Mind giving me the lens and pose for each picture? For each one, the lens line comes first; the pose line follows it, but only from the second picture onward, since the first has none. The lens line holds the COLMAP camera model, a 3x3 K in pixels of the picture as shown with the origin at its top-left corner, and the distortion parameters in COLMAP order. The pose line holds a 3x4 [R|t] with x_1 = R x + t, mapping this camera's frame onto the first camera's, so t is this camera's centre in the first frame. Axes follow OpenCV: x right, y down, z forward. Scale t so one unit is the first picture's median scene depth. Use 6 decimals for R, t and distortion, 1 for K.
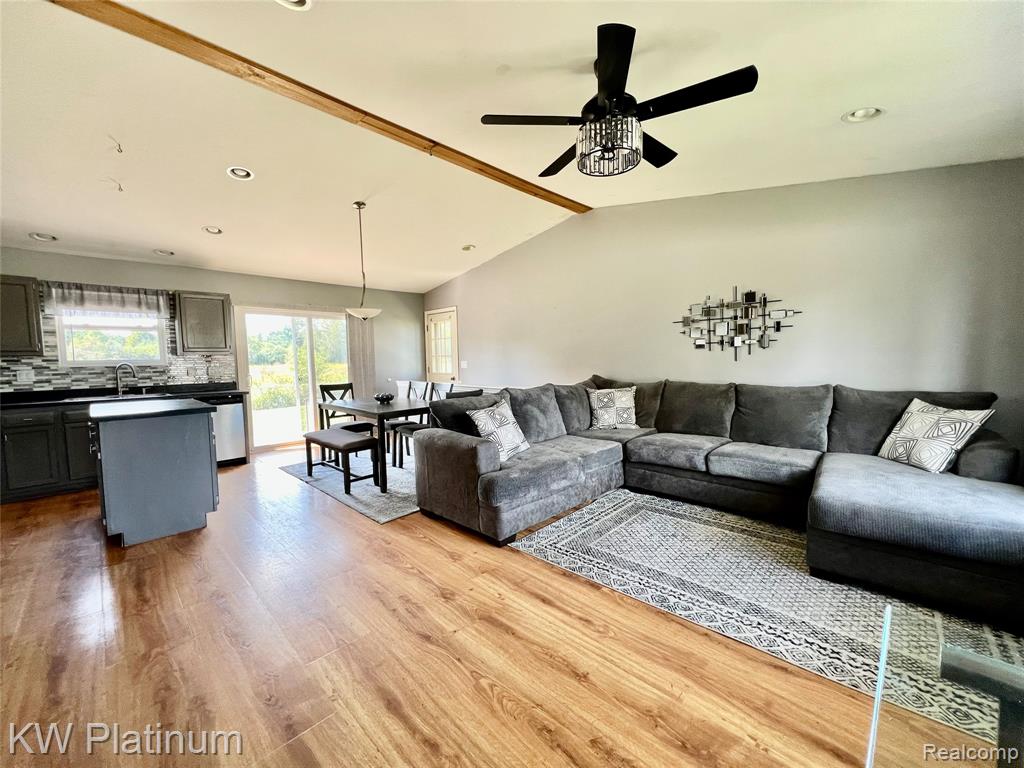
lens RADIAL K [[408.8, 0, 507.8], [0, 408.8, 385.4], [0, 0, 1]] dist [0.000554, -0.000022]
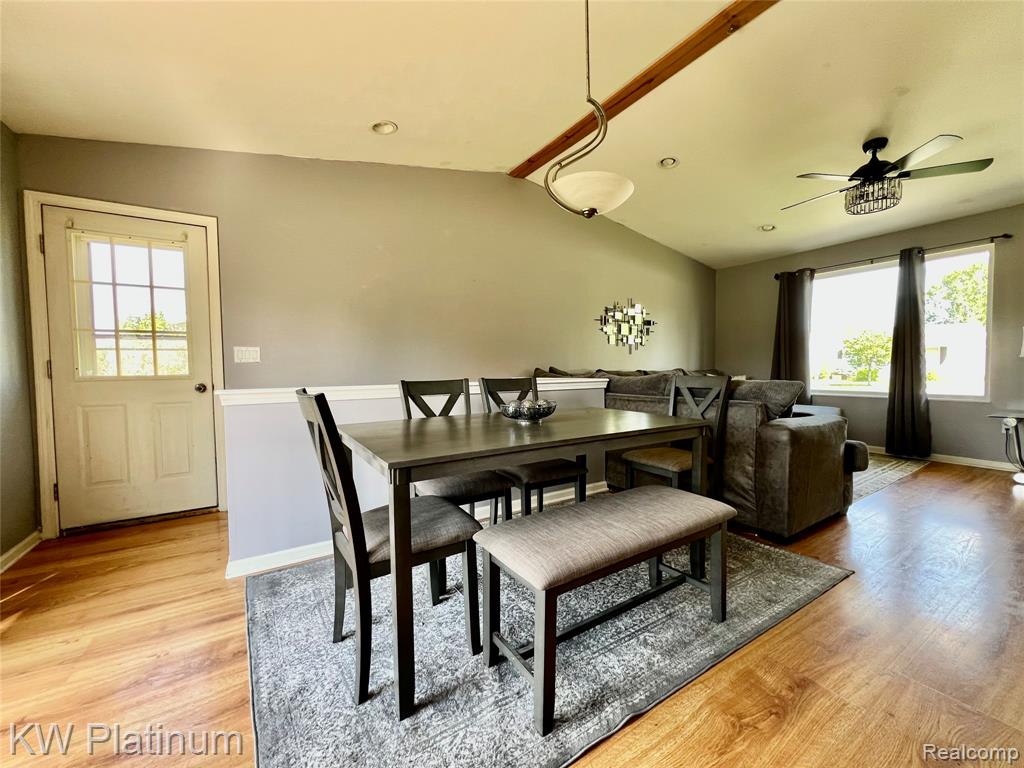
lens RADIAL K [[408.8, 0, 510.3], [0, 408.8, 383.6], [0, 0, 1]] dist [0.000554, -0.000022]
pose [[0.231974, -0.021252, 0.972490, -0.780591], [0.074809, 0.997190, 0.003947, 0.000851], [-0.969841, 0.071835, 0.232912, 1.005690]]
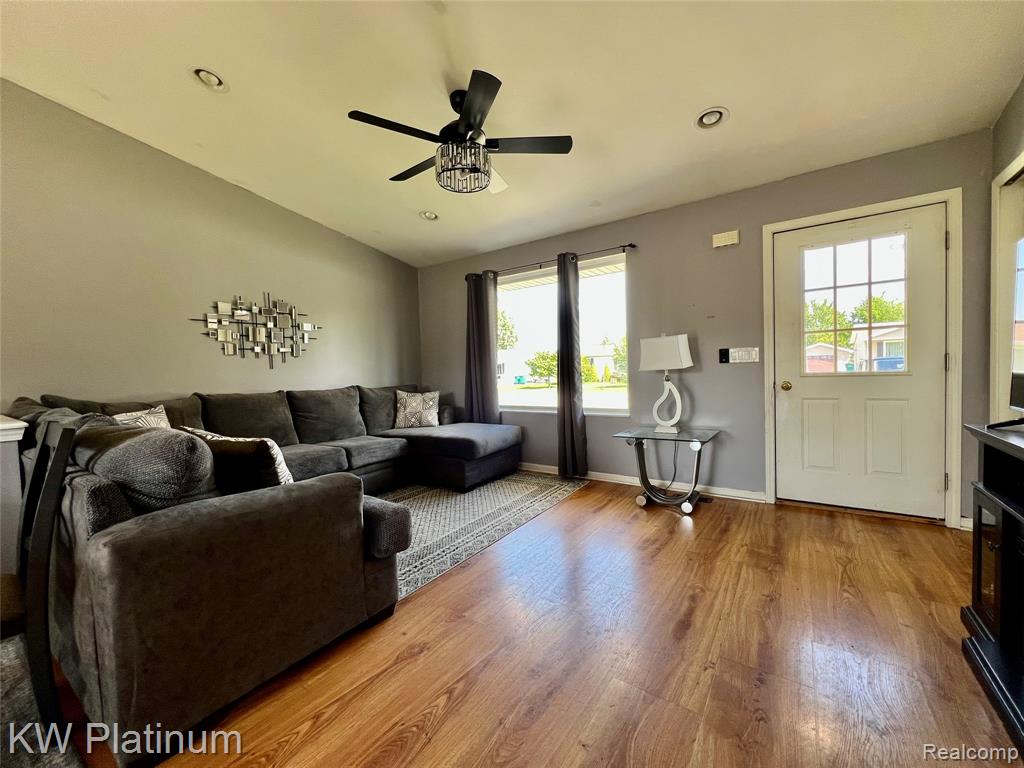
lens RADIAL K [[408.8, 0, 513.1], [0, 408.8, 387.2], [0, 0, 1]] dist [0.000554, -0.000022]
pose [[-0.173564, -0.014490, 0.984716, -0.469552], [0.100618, 0.994398, 0.032367, 0.008998], [-0.979669, 0.104698, -0.171133, 0.565990]]
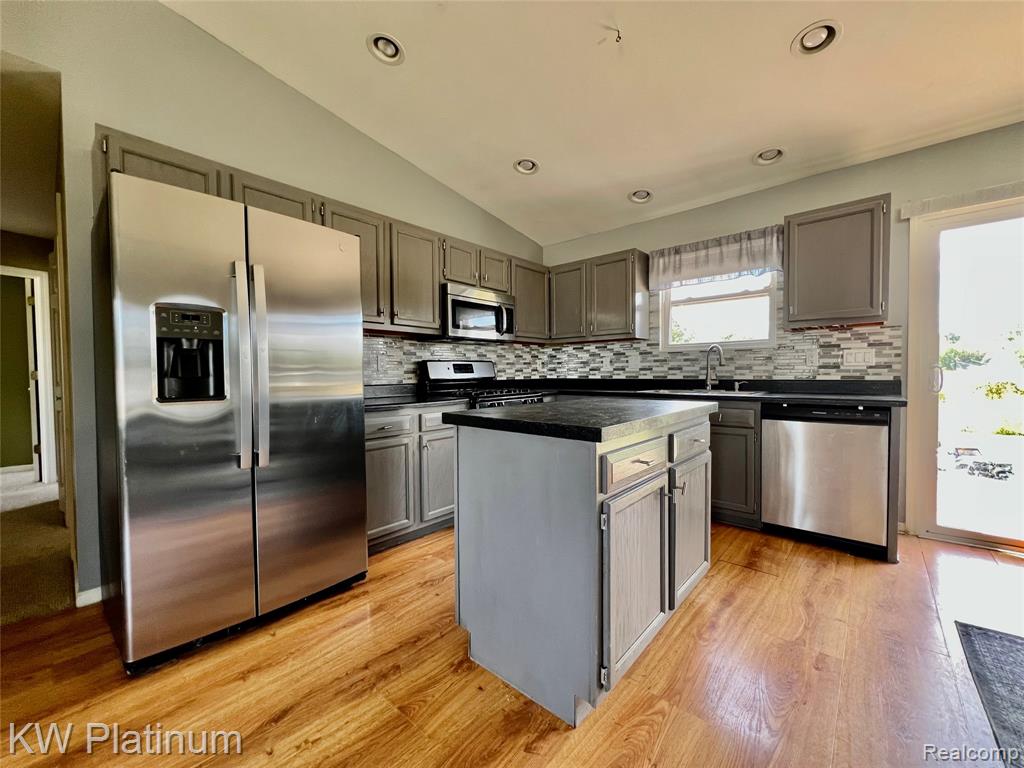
lens RADIAL K [[408.8, 0, 509.6], [0, 408.8, 384.9], [0, 0, 1]] dist [0.000554, -0.000022]
pose [[0.056015, 0.047938, -0.997278, -0.276154], [-0.056764, 0.997384, 0.044755, 0.002670], [0.996815, 0.054102, 0.058590, 0.675789]]
